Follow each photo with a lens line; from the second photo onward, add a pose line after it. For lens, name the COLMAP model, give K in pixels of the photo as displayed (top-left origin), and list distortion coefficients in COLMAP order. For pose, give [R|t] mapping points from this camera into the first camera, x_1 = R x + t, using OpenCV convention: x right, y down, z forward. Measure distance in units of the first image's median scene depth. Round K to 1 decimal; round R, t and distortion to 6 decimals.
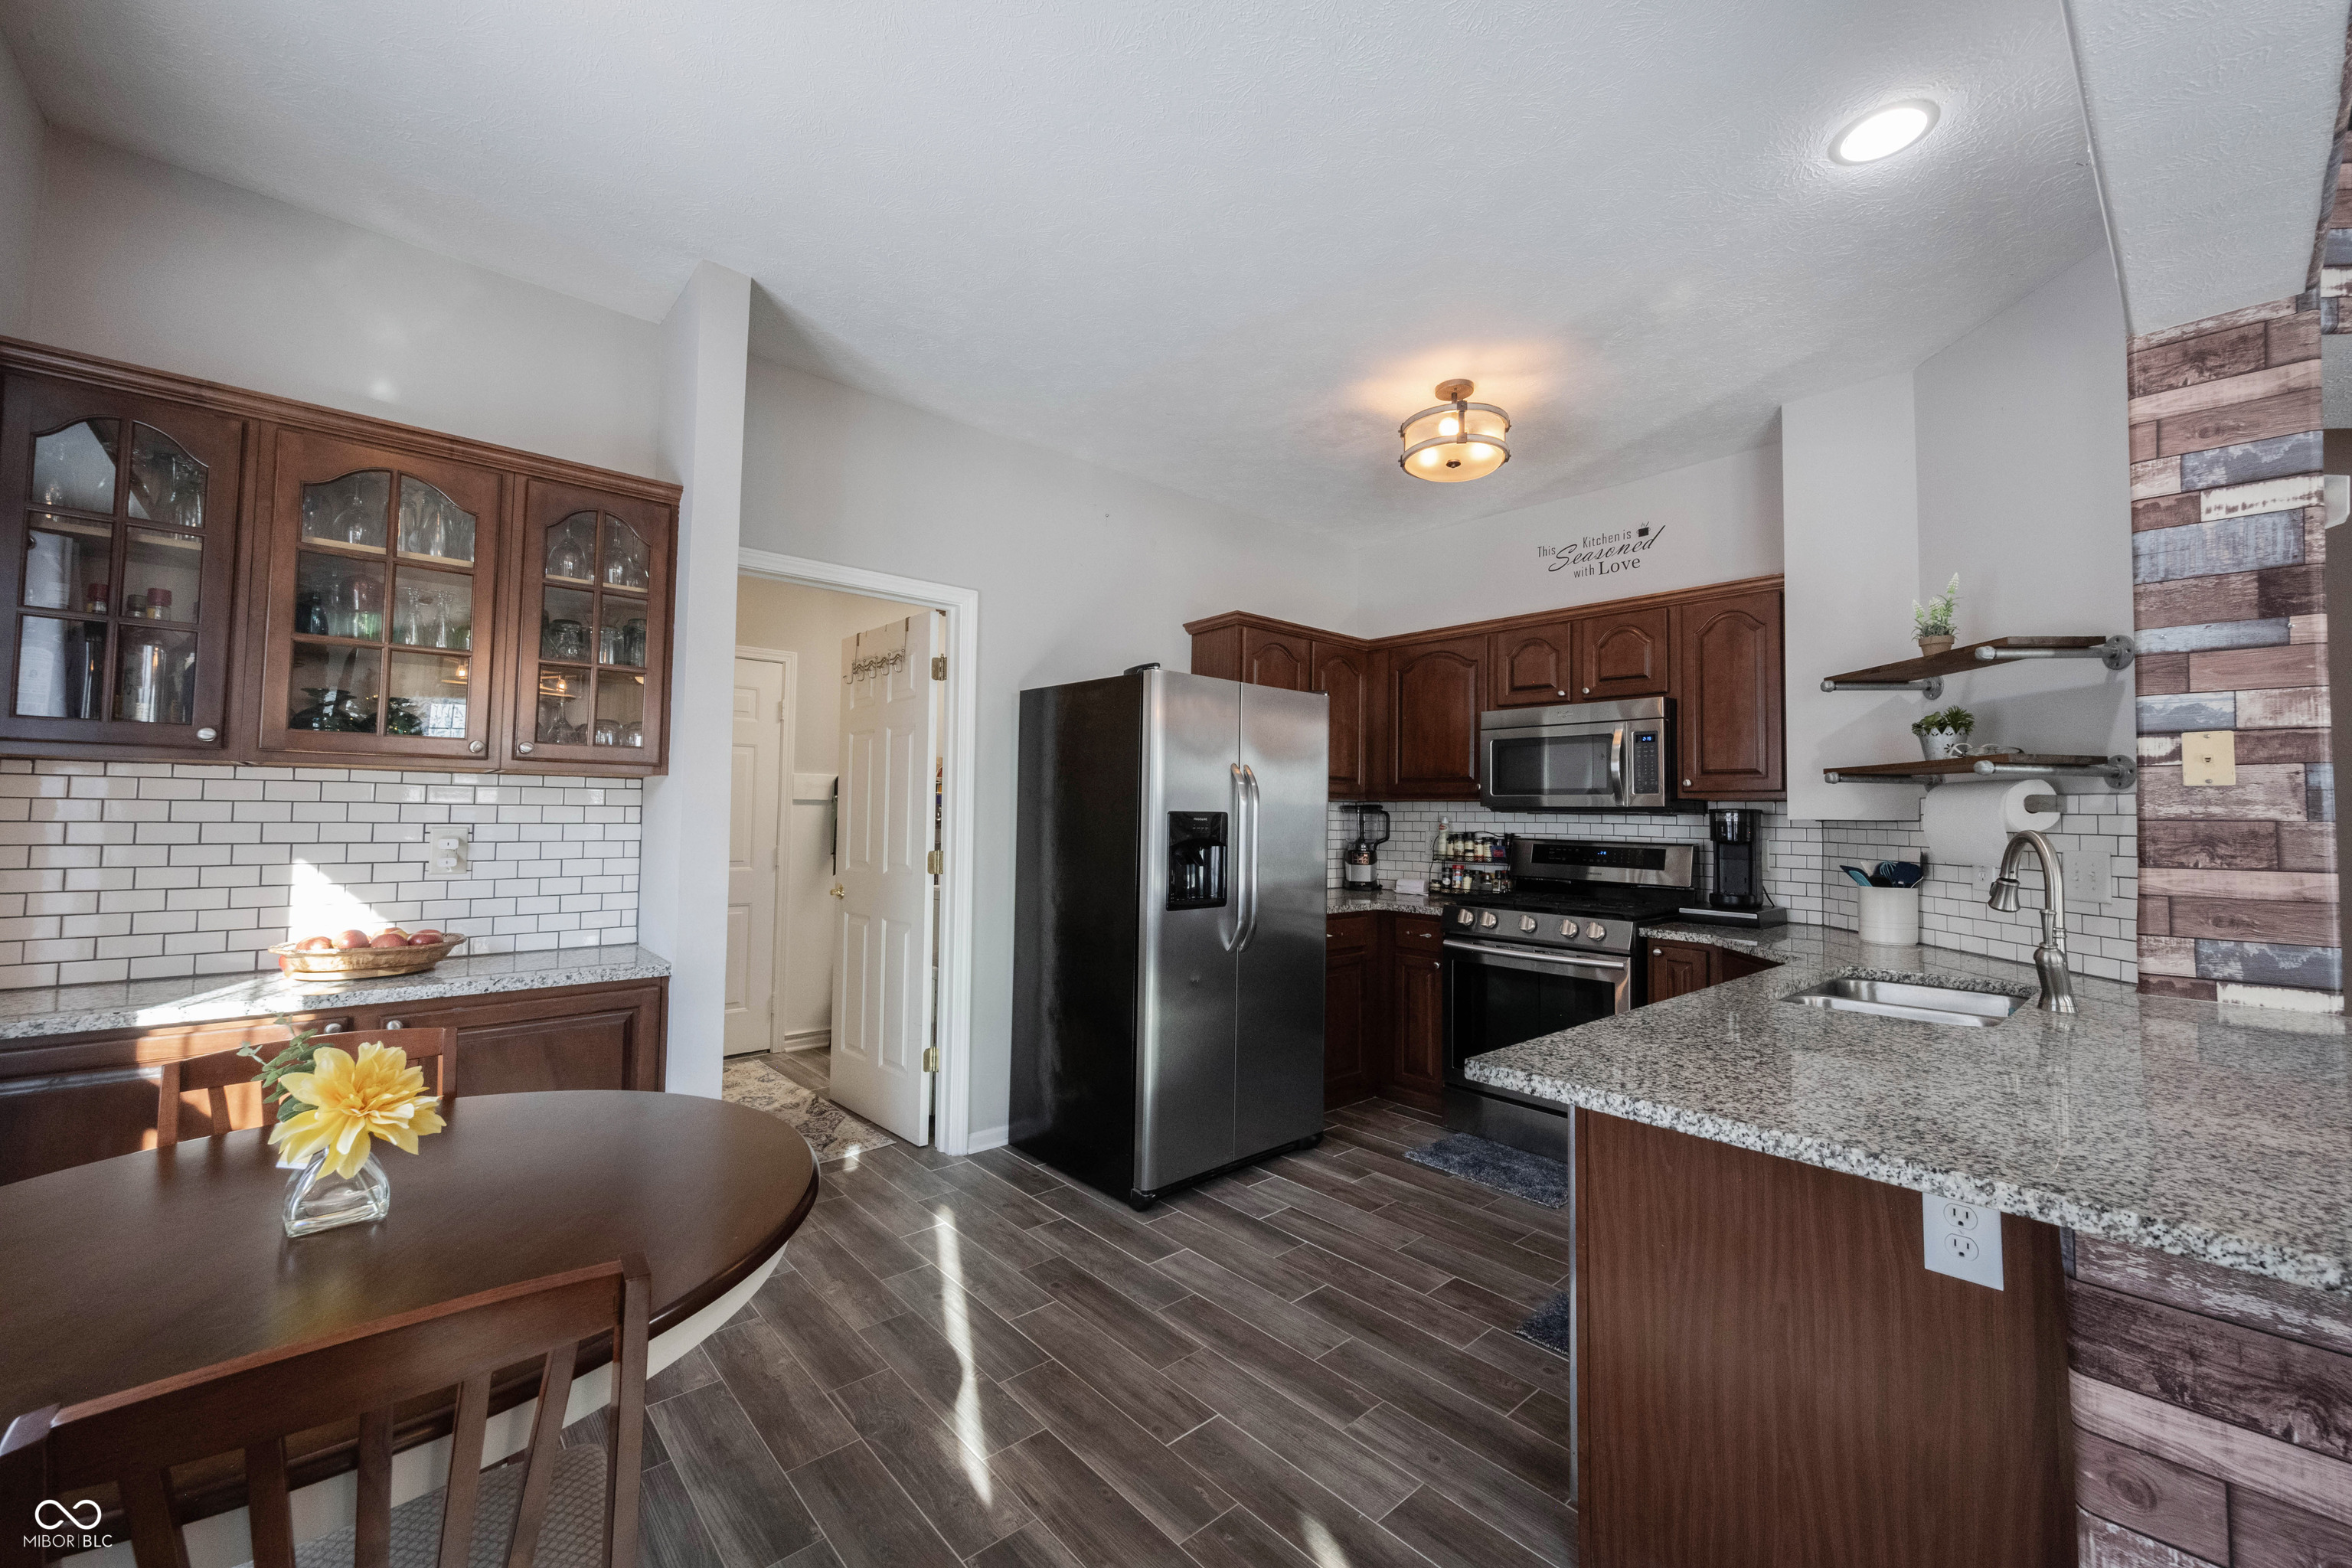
lens RADIAL K [[928.3, 0, 1178.2], [0, 928.3, 775.1], [0, 0, 1]] dist [-0.001059, 0.000528]
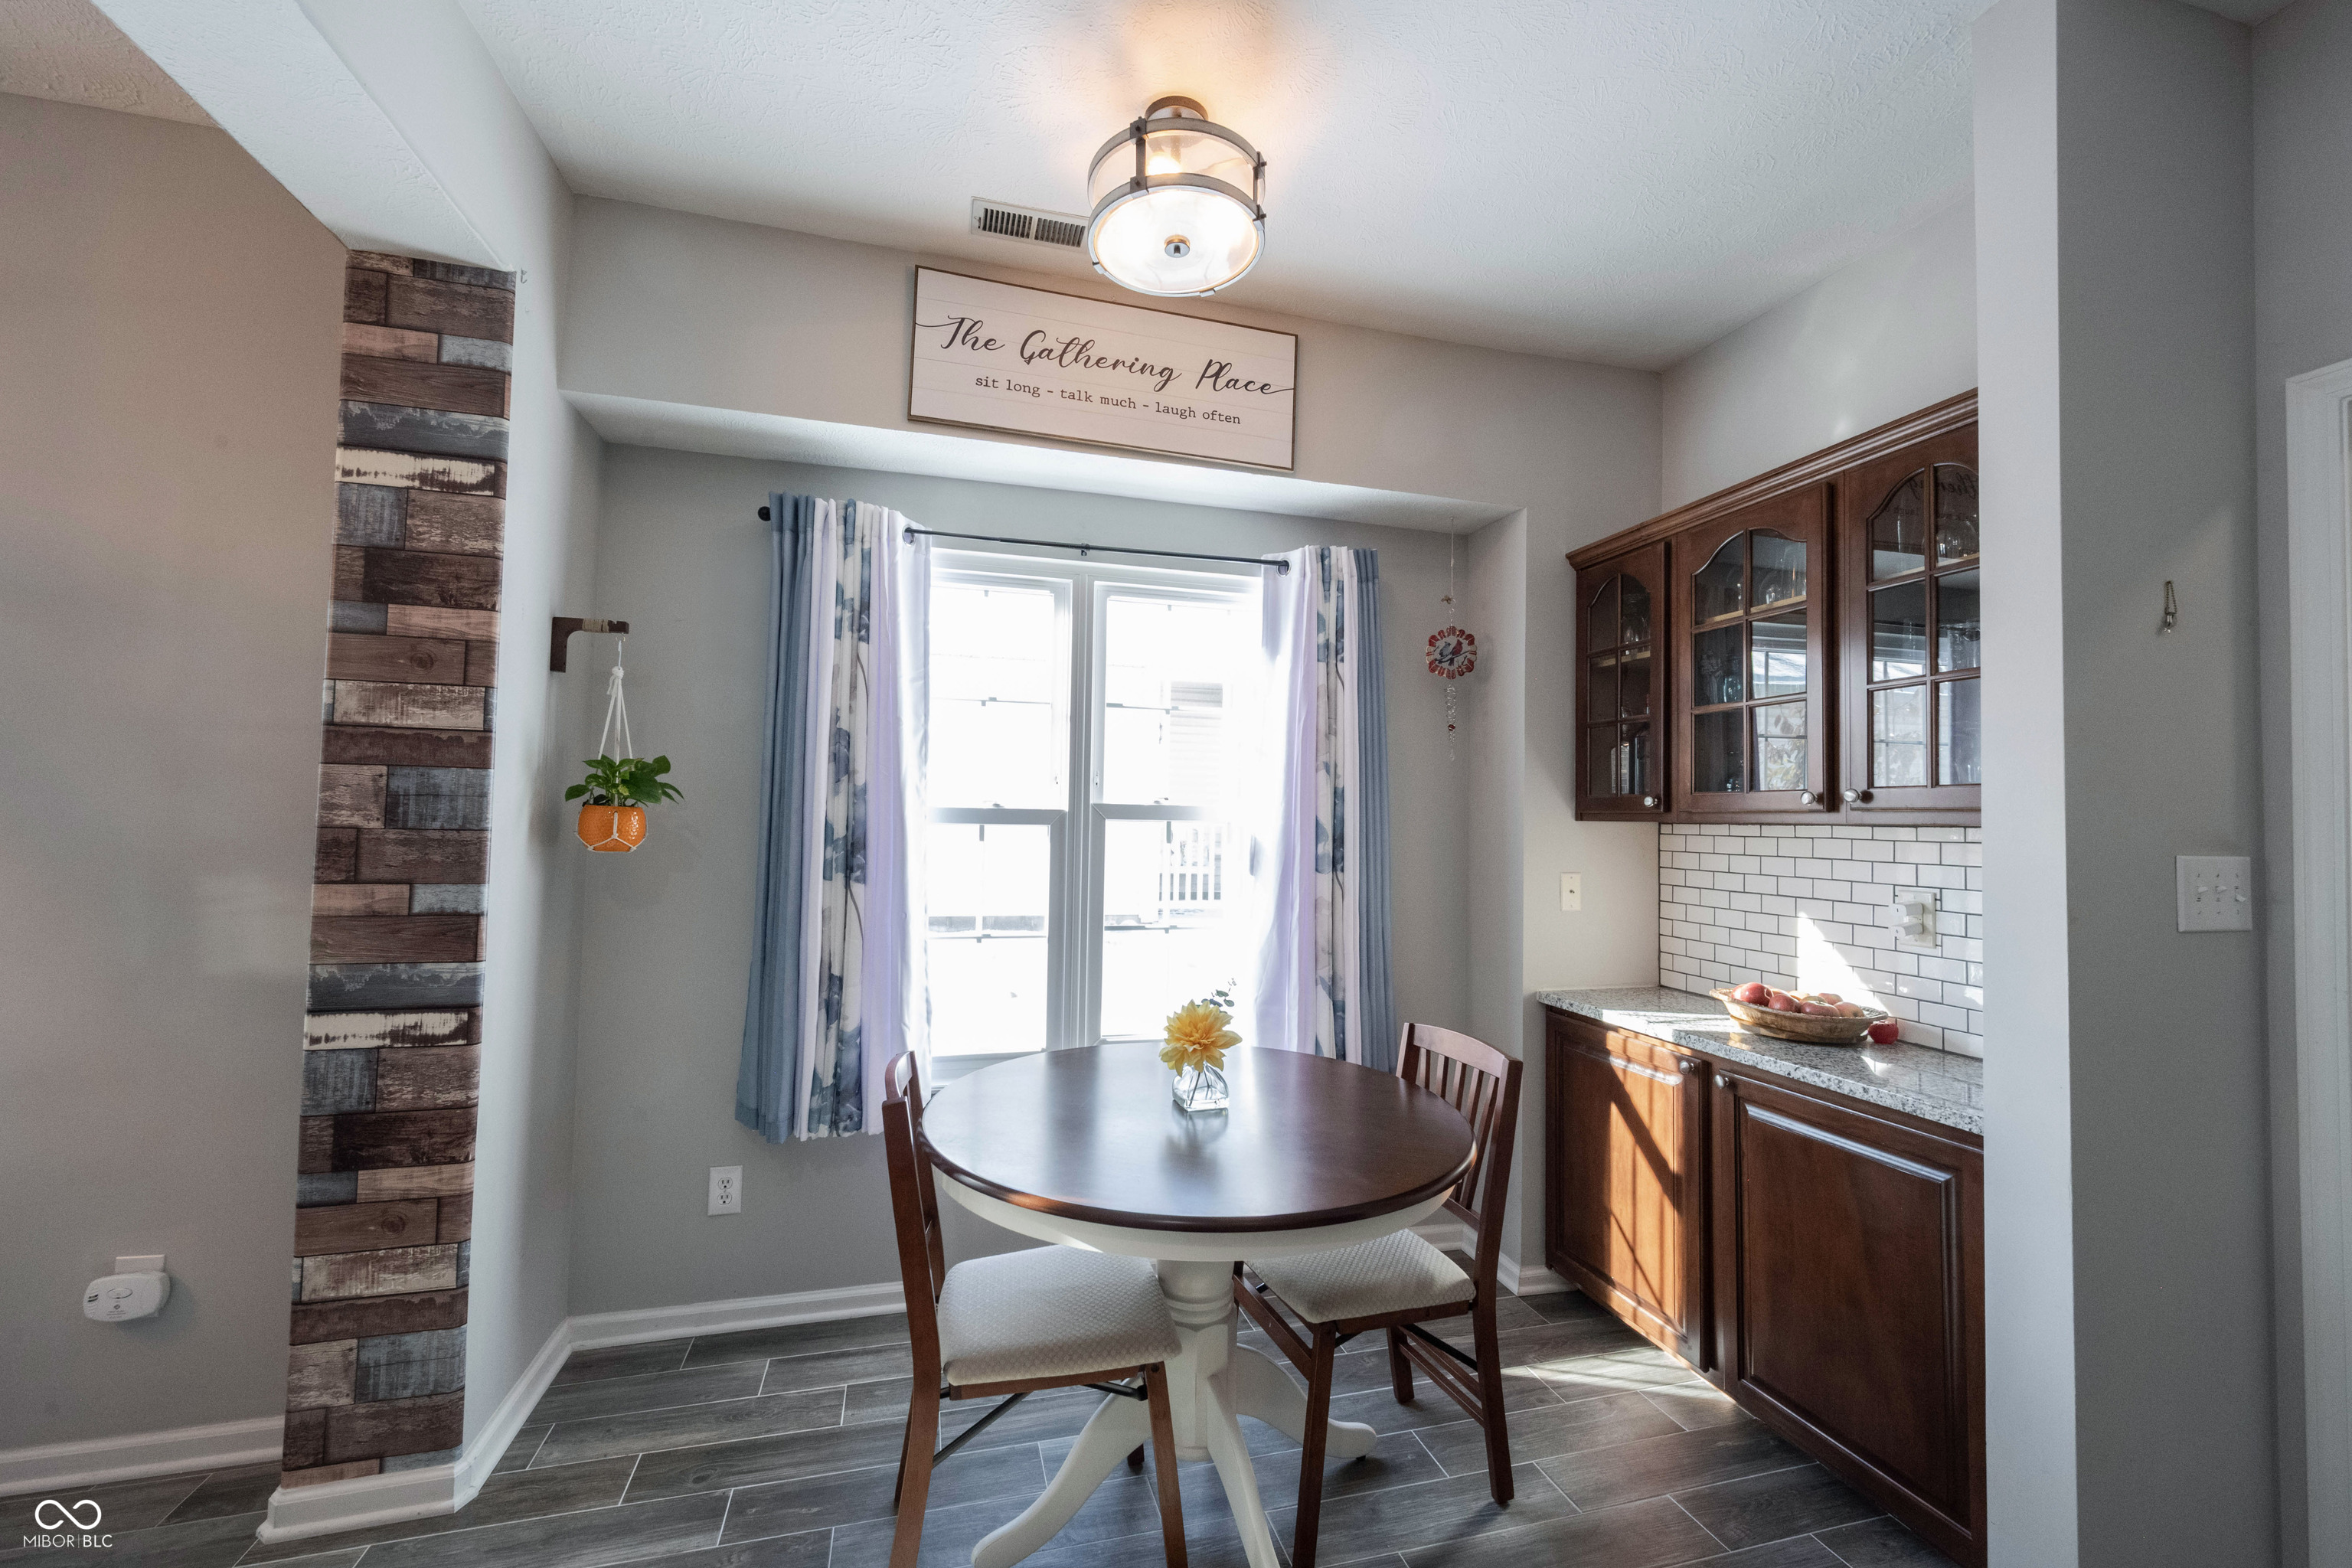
lens RADIAL K [[931.6, 0, 1168.3], [0, 931.6, 788.0], [0, 0, 1]] dist [-0.001253, 0.000040]
pose [[-0.451414, -0.053096, -0.890733, 0.261539], [0.011384, 0.997804, -0.065247, 0.009063], [0.892242, -0.039593, -0.449819, 0.712950]]
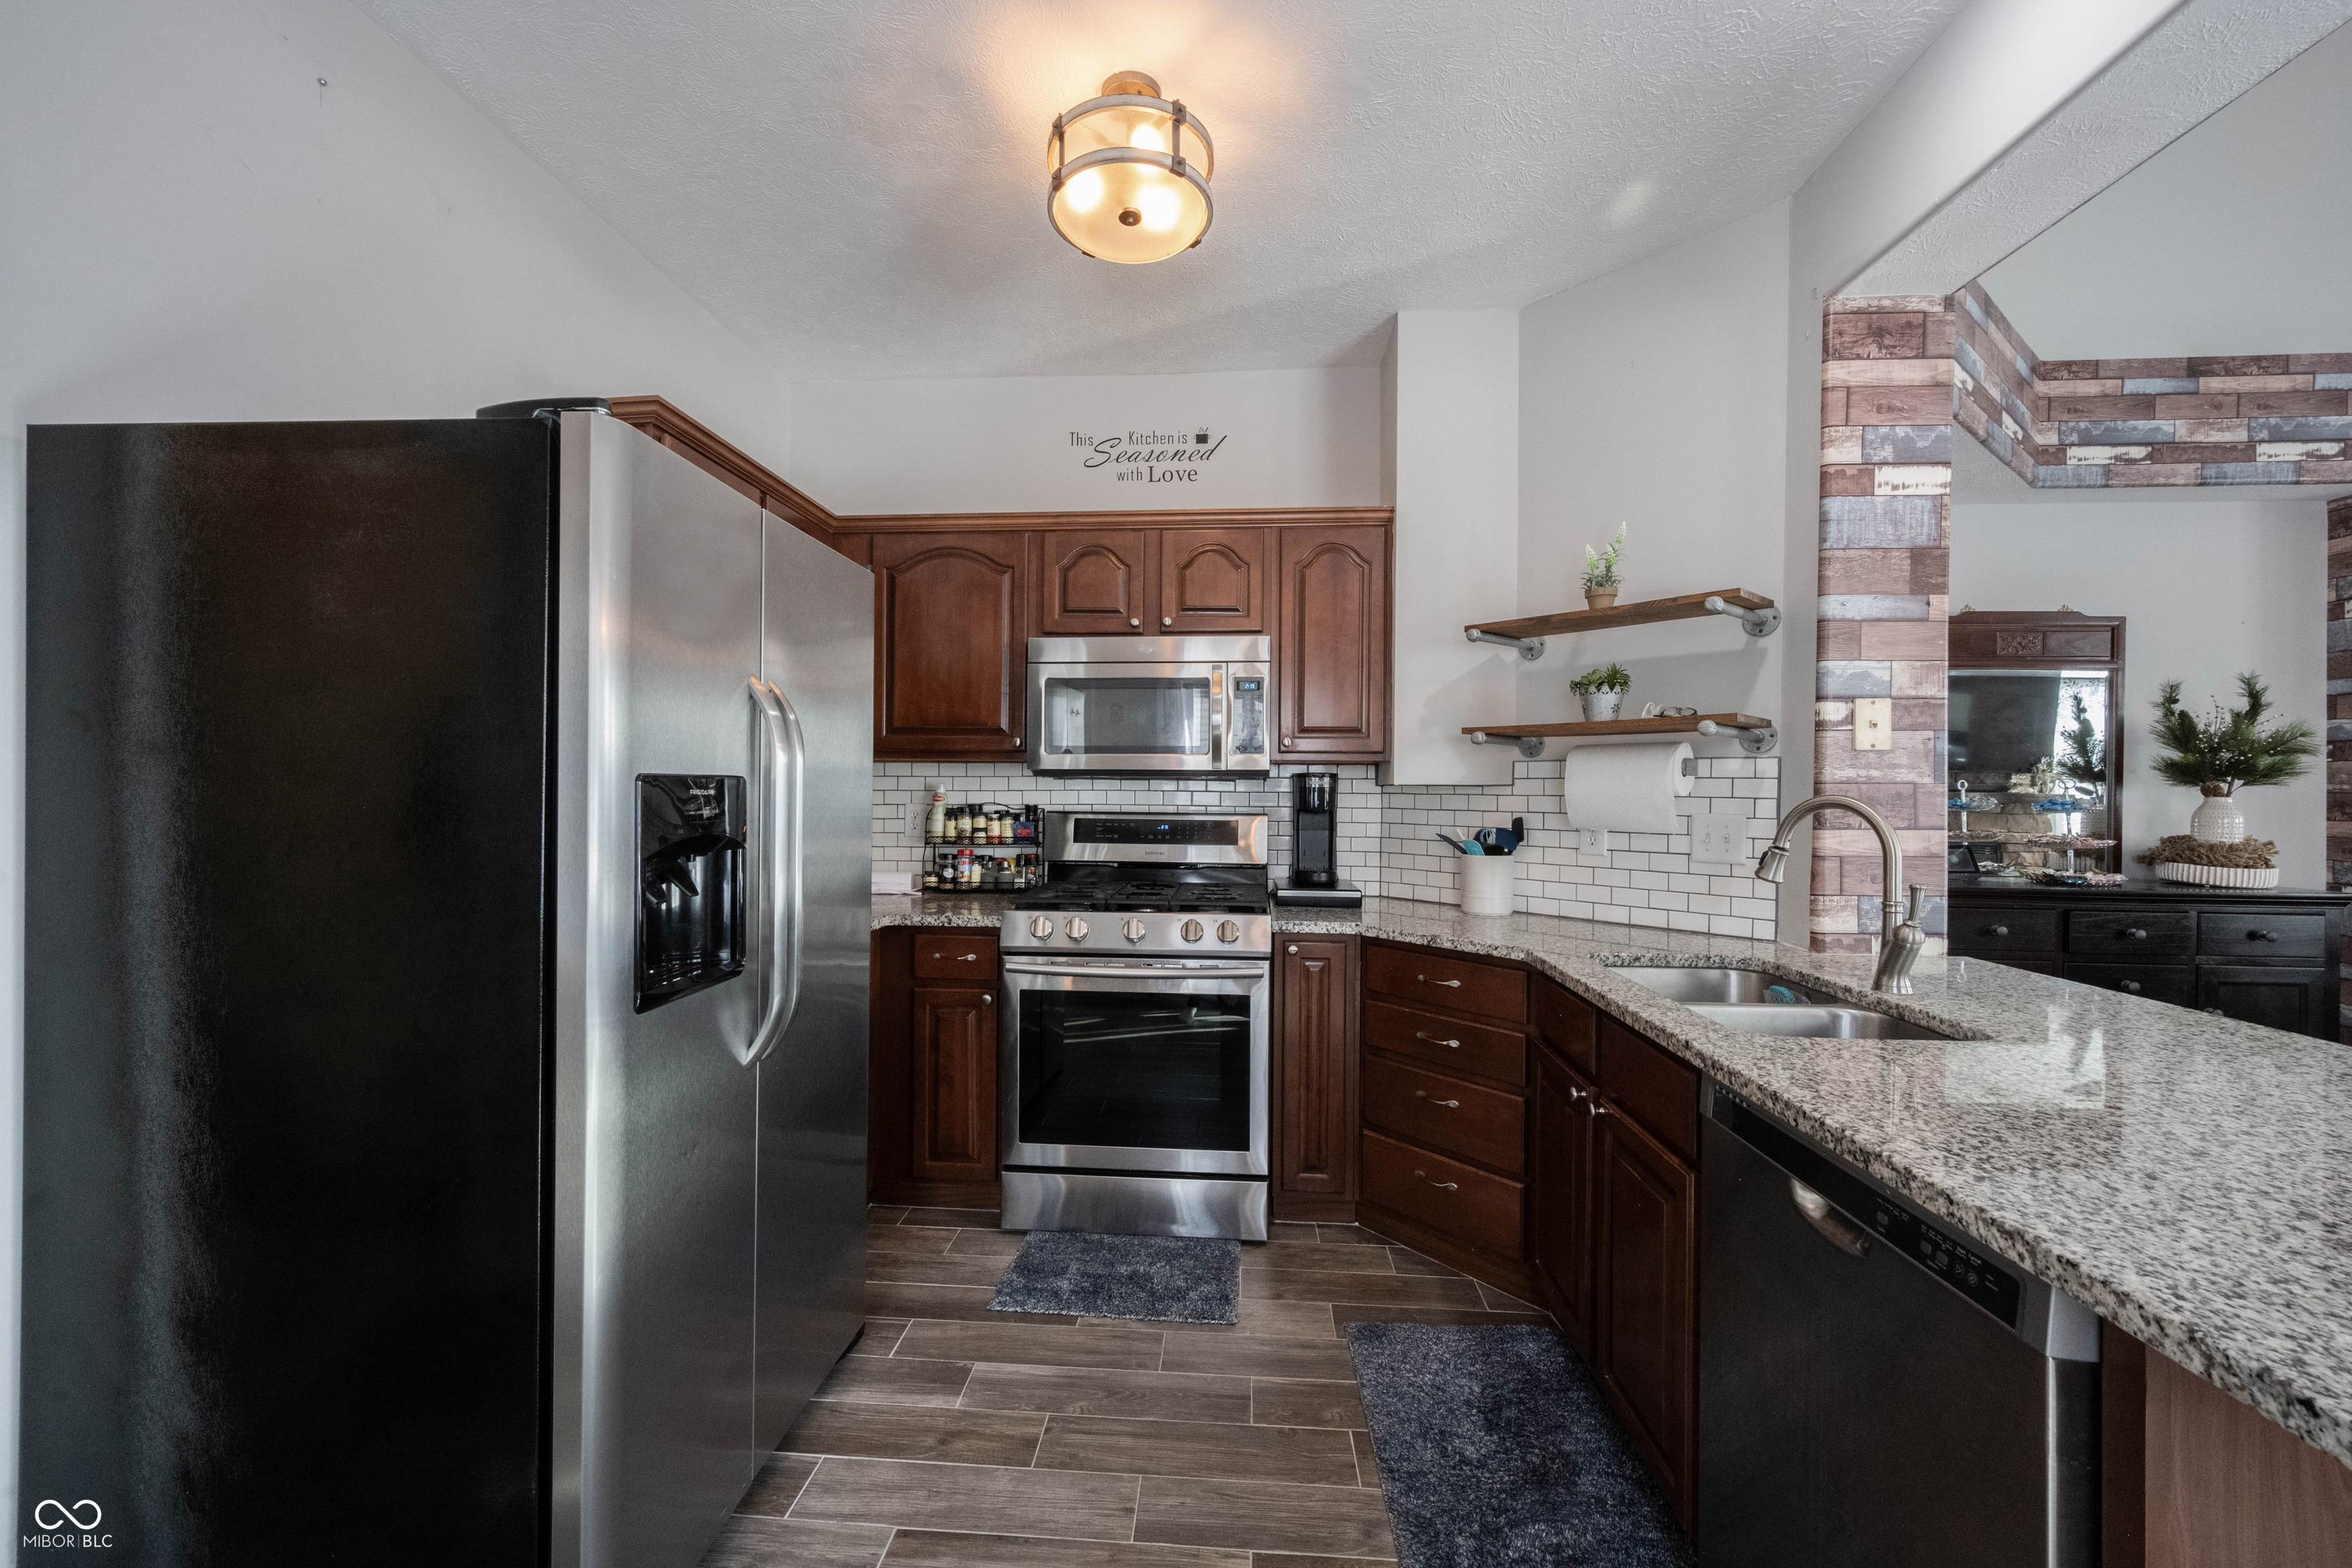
lens RADIAL K [[926.5, 0, 1173.1], [0, 926.5, 791.3], [0, 0, 1]] dist [0.000269, 0.000305]
pose [[0.719697, -0.011624, 0.694191, -0.139875], [-0.026031, 0.998705, 0.043710, 0.024807], [-0.693800, -0.049529, 0.718462, 0.601010]]
